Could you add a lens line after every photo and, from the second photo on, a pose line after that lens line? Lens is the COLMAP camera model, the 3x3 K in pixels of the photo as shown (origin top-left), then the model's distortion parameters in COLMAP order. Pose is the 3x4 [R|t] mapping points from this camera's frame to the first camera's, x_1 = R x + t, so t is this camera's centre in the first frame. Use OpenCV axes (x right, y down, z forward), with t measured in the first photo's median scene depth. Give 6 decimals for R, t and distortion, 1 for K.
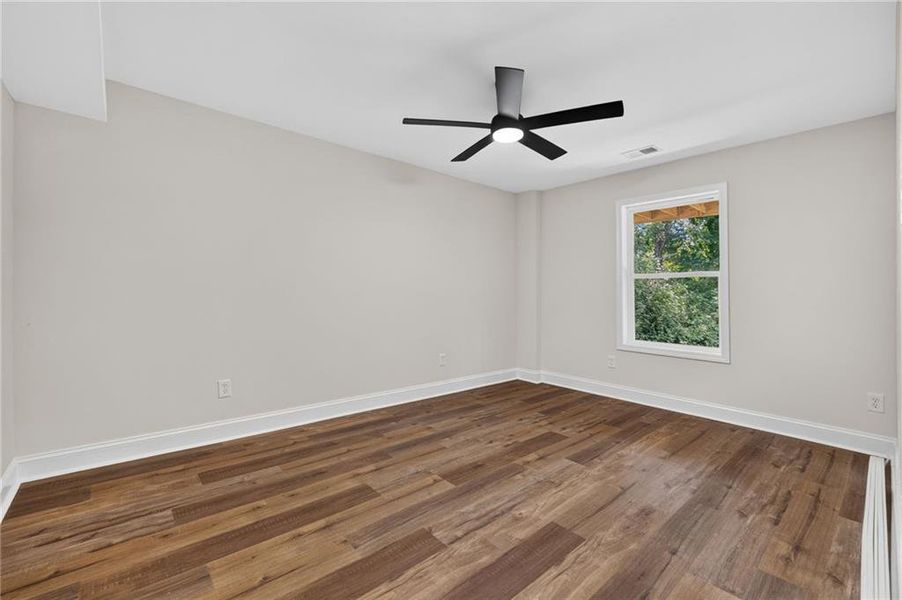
lens RADIAL K [[366.2, 0, 451.1], [0, 366.2, 296.9], [0, 0, 1]] dist [0.000343, 0.000192]
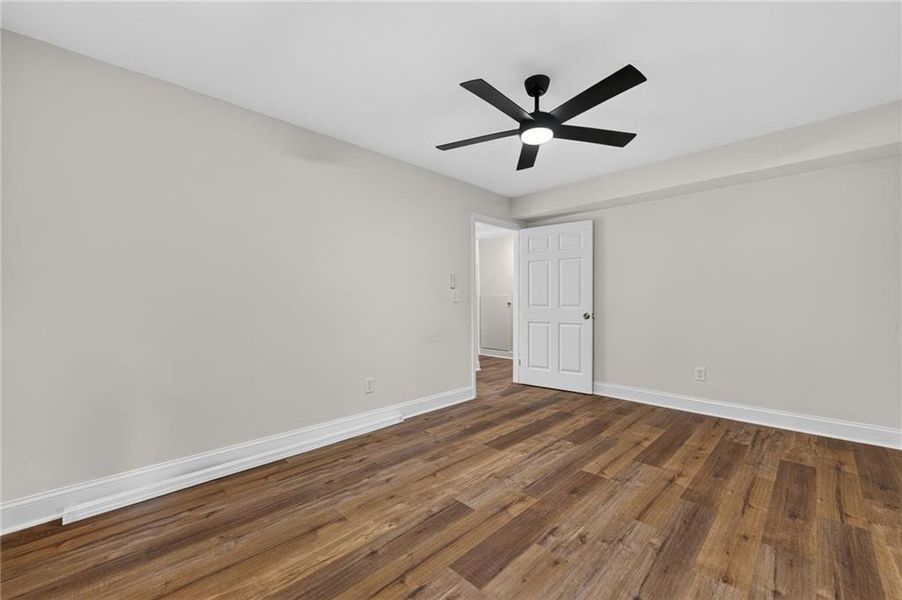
lens RADIAL K [[366.2, 0, 450.9], [0, 366.2, 298.4], [0, 0, 1]] dist [0.000343, 0.000192]
pose [[-0.998243, -0.013706, -0.057653, 0.470697], [-0.014373, 0.999834, 0.011175, -0.022851], [0.057490, 0.011984, -0.998274, 2.021115]]
